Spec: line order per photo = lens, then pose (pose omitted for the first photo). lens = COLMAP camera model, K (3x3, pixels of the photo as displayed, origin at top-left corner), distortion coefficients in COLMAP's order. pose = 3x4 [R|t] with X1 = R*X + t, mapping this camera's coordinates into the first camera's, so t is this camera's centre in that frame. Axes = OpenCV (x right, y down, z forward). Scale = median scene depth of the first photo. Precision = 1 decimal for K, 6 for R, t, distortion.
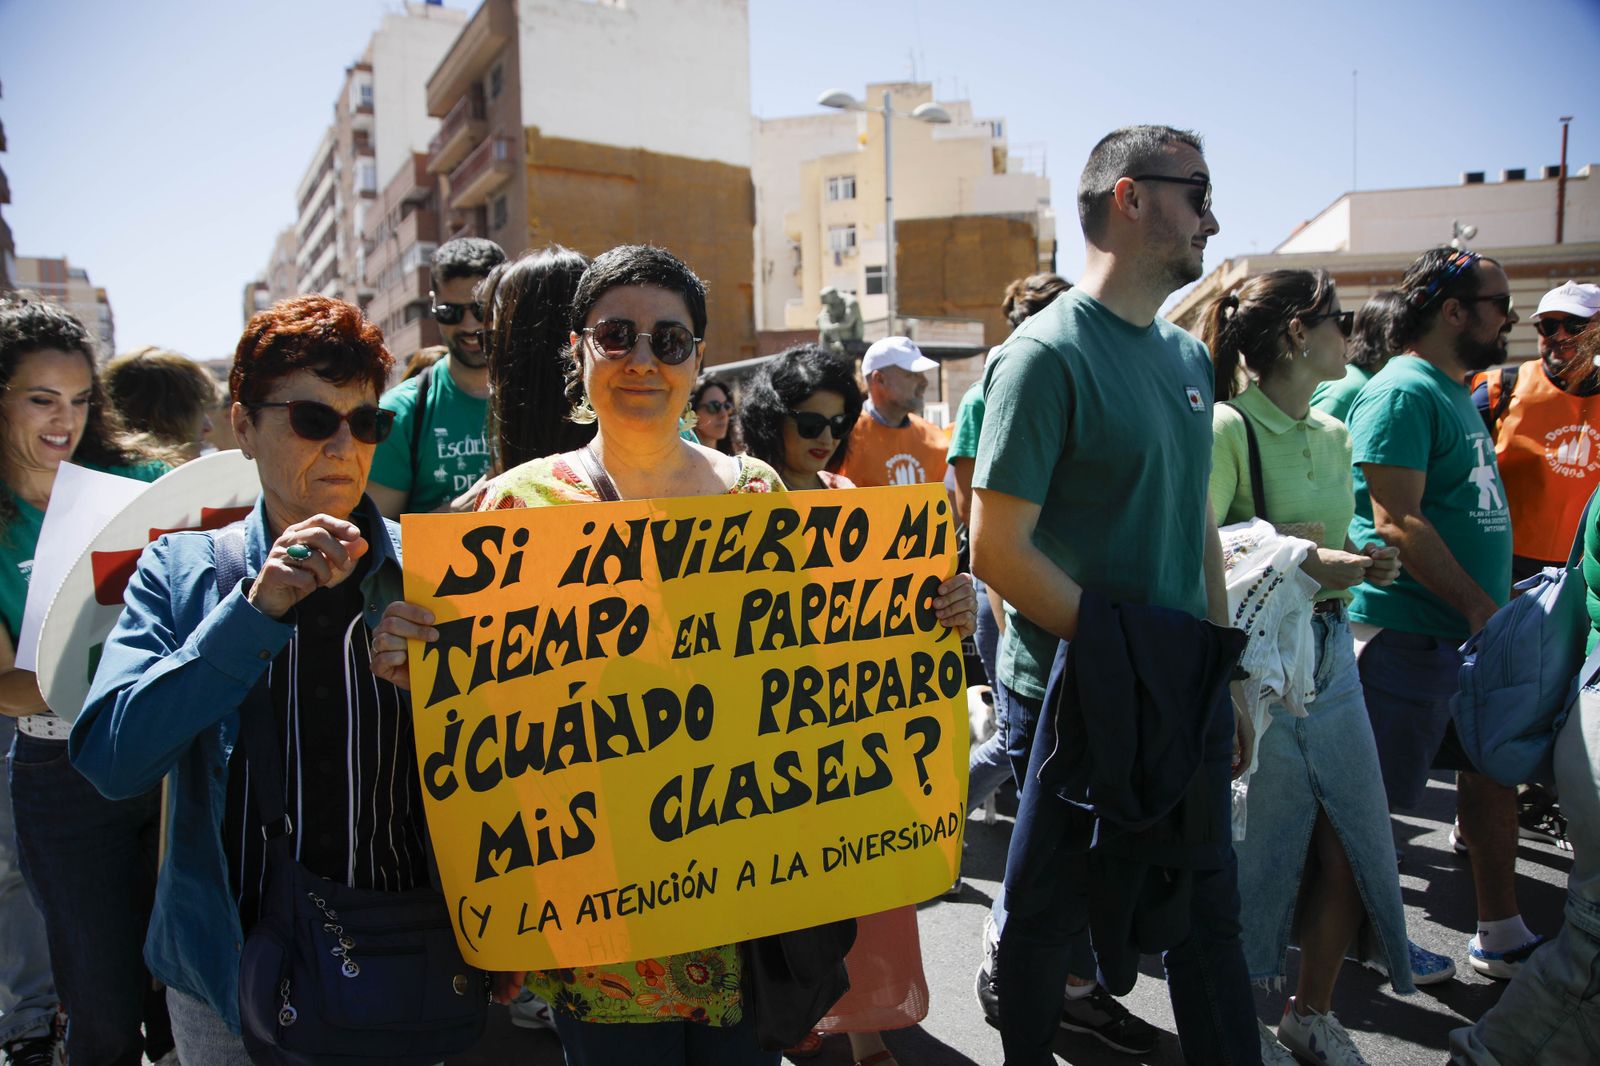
lens RADIAL K [[1114.0, 0, 797.0], [0, 1114.0, 524.1], [0, 0, 1]] dist [-0.131500, 0.094546]
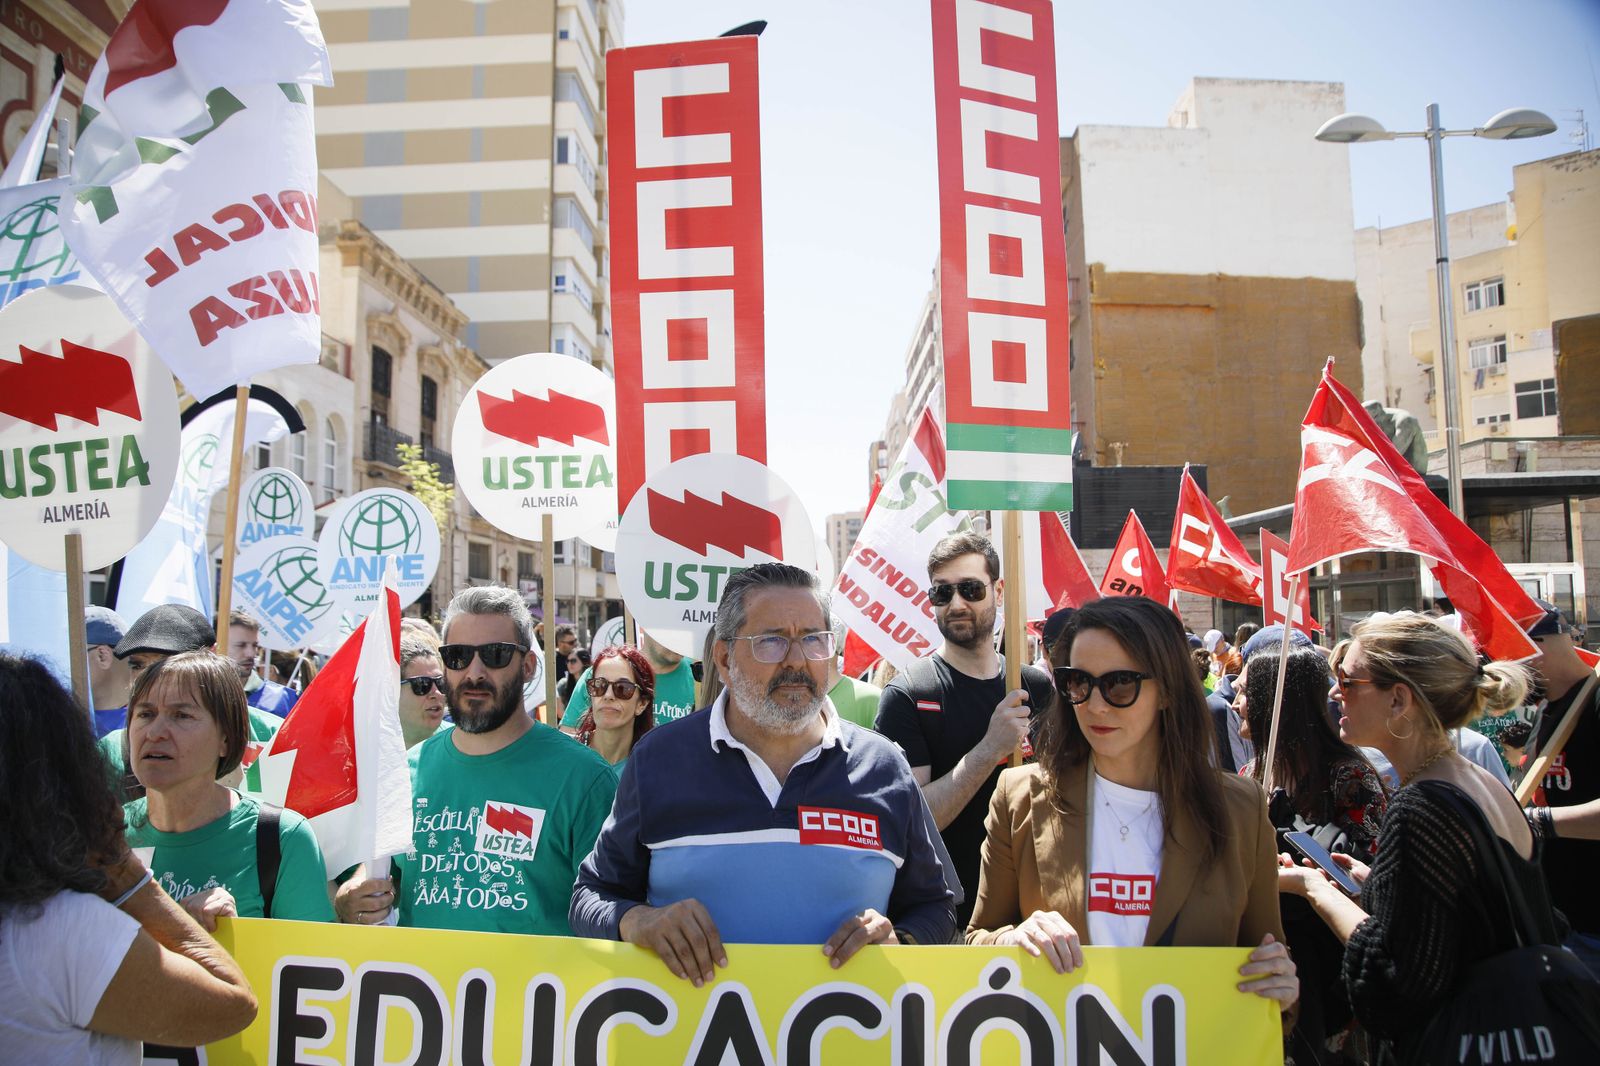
lens RADIAL K [[1114.0, 0, 773.6], [0, 1114.0, 531.8], [0, 0, 1]] dist [-0.131500, 0.094546]
pose [[0.842700, -0.020685, -0.537987, 0.020296], [-0.047963, 0.992404, -0.113284, -0.009106], [0.536243, 0.121268, 0.835307, 0.061142]]
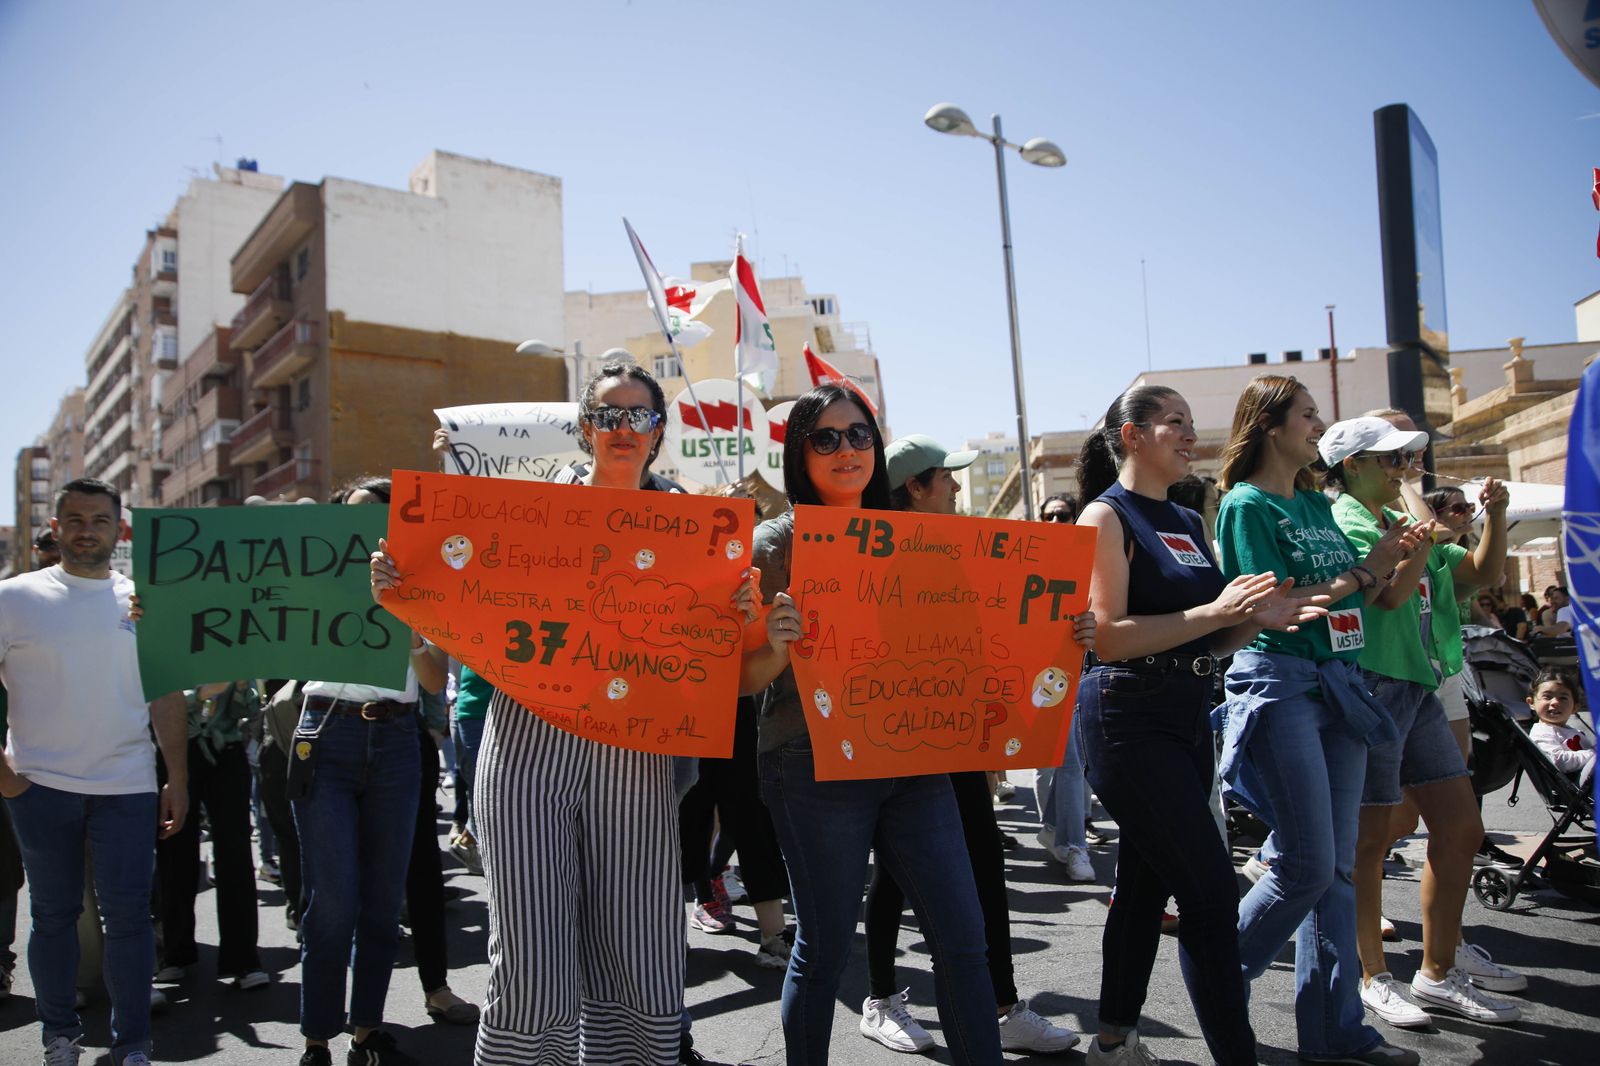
lens RADIAL K [[1226.7, 0, 794.0], [0, 1226.7, 529.7], [0, 0, 1]] dist [-0.061124, 0.046626]
pose [[0.994404, -0.007581, 0.105373, 0.041025], [0.023114, 0.988869, -0.146984, 0.005909], [-0.103086, 0.148597, 0.983510, -0.083140]]
